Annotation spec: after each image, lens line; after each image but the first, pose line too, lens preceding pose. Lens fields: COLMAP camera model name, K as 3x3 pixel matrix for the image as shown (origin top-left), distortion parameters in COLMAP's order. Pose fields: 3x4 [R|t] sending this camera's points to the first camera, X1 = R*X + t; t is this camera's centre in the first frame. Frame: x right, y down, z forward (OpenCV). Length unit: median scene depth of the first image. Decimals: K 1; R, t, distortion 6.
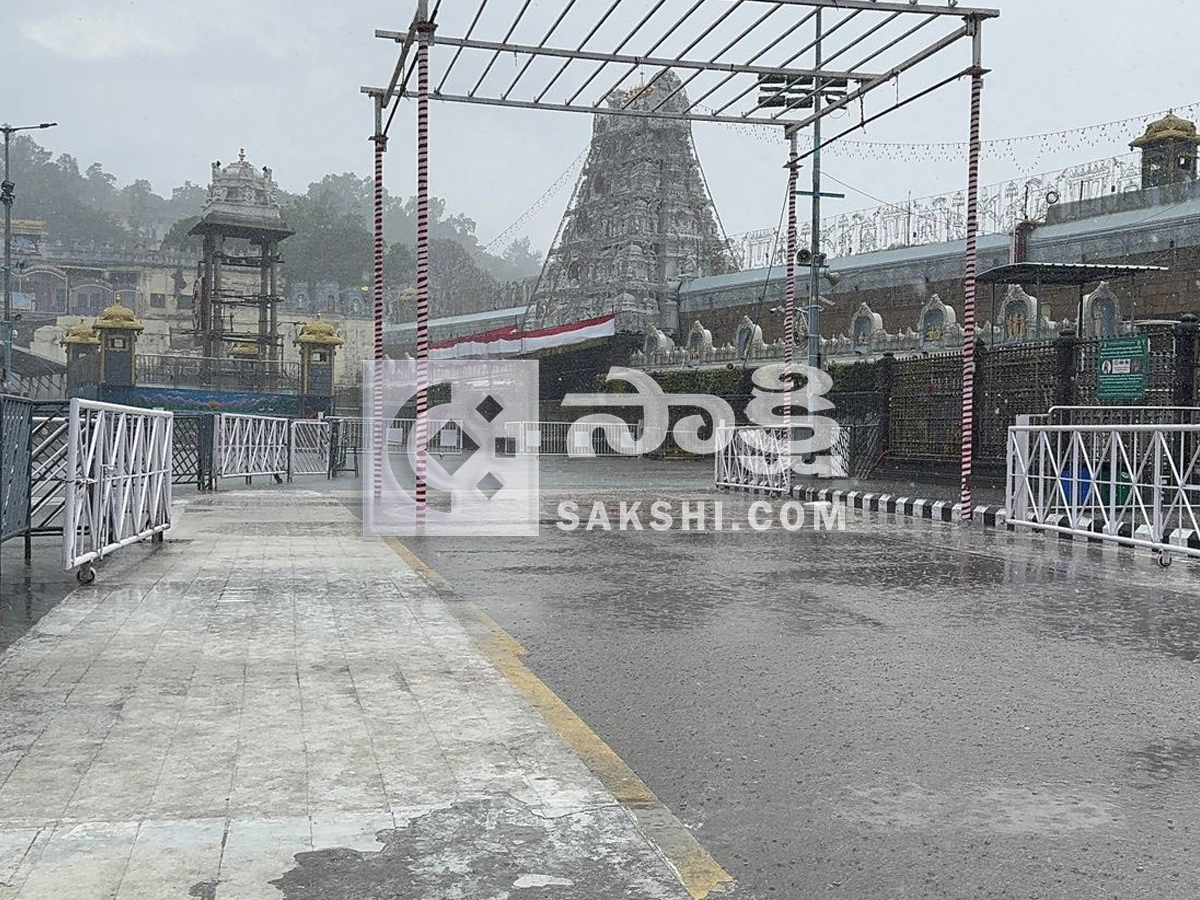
lens RADIAL K [[1453.9, 0, 675.3], [0, 1453.9, 454.5], [0, 0, 1]] dist [0.208440, -0.437867]
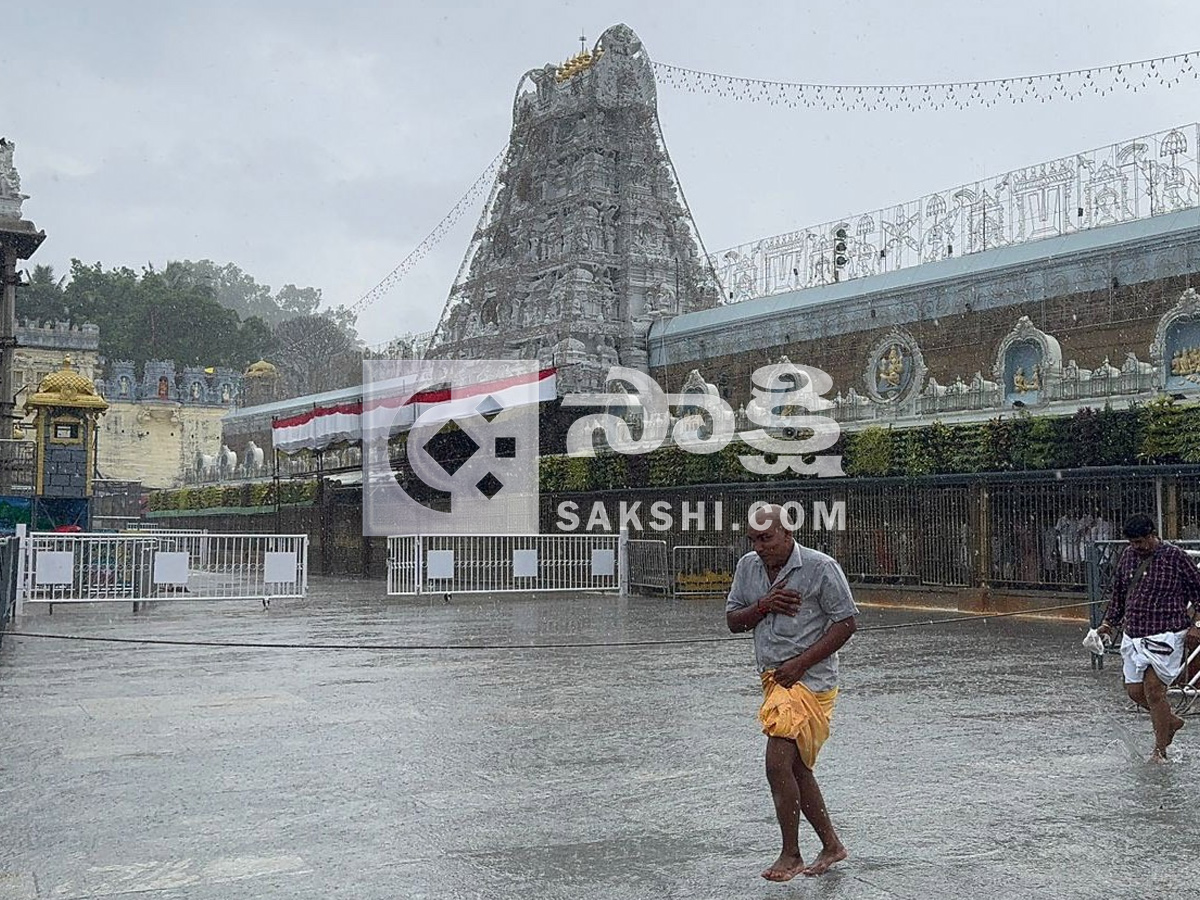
lens RADIAL K [[1453.9, 0, 675.3], [0, 1453.9, 454.5], [0, 0, 1]] dist [0.208440, -0.437867]
pose [[0.996878, -0.010744, 0.078220, -0.041707], [0.016365, 0.997300, -0.071583, -0.009284], [-0.077240, 0.072640, 0.994363, 0.355960]]
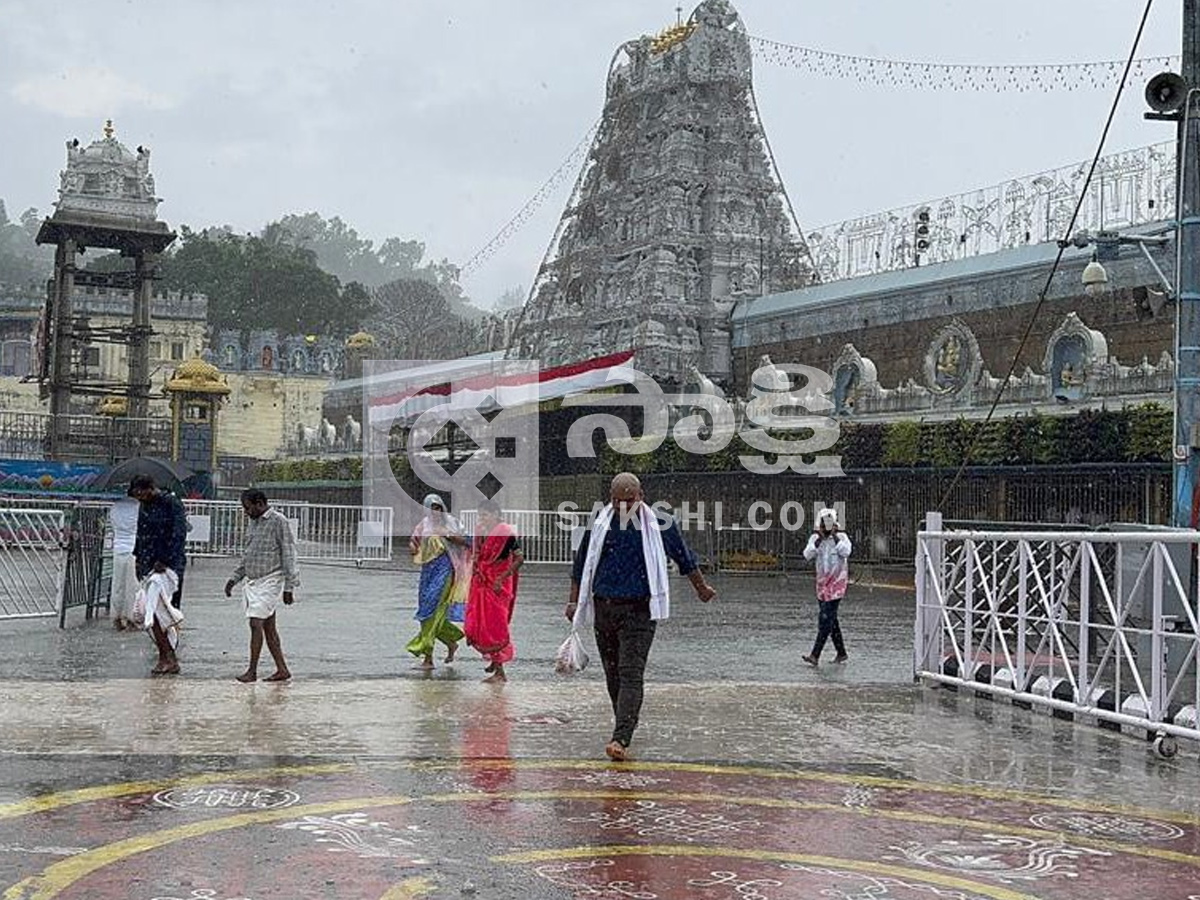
lens RADIAL K [[1705.5, 0, 419.1], [0, 1705.5, 453.0], [0, 0, 1]] dist [0.249067, -0.609859]
pose [[0.986945, 0.004542, -0.160995, -0.012697], [-0.013476, 0.998426, -0.054445, -0.005358], [0.160494, 0.055904, 0.985452, 0.219250]]
